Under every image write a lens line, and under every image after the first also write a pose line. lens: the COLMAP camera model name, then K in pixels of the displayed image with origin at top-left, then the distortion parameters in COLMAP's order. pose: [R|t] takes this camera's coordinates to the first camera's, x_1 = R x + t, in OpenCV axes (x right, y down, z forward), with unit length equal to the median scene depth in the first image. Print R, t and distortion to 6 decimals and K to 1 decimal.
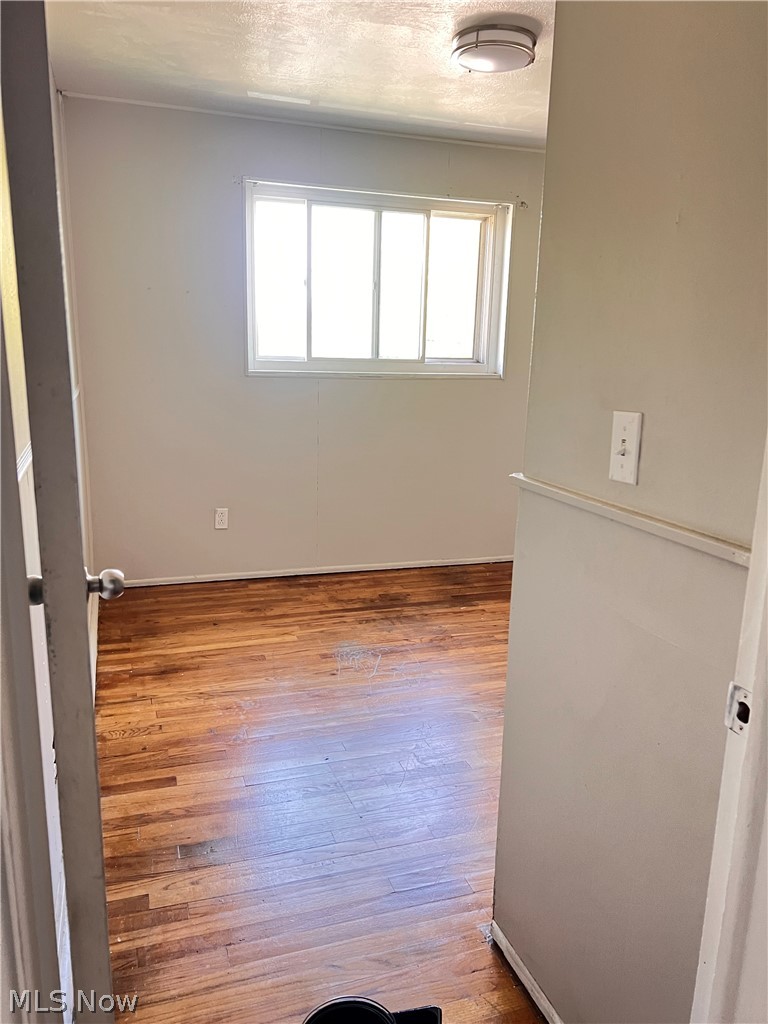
lens RADIAL K [[766.6, 0, 405.8], [0, 766.6, 505.1], [0, 0, 1]] dist [0.025077, -0.019780]
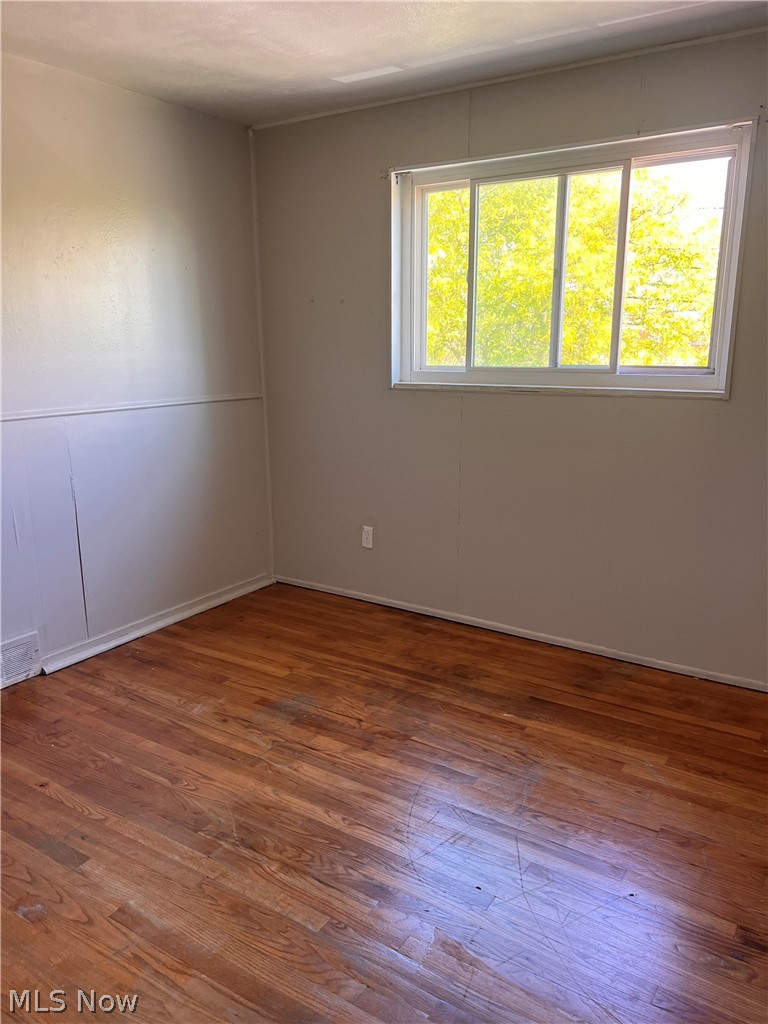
lens RADIAL K [[766.6, 0, 382.9], [0, 766.6, 512.0], [0, 0, 1]] dist [0.025077, -0.019780]
pose [[0.609063, 0.147970, -0.779196, 0.531739], [-0.147962, 0.986393, 0.071661, -0.088021], [0.779198, 0.071645, 0.622670, 0.438393]]
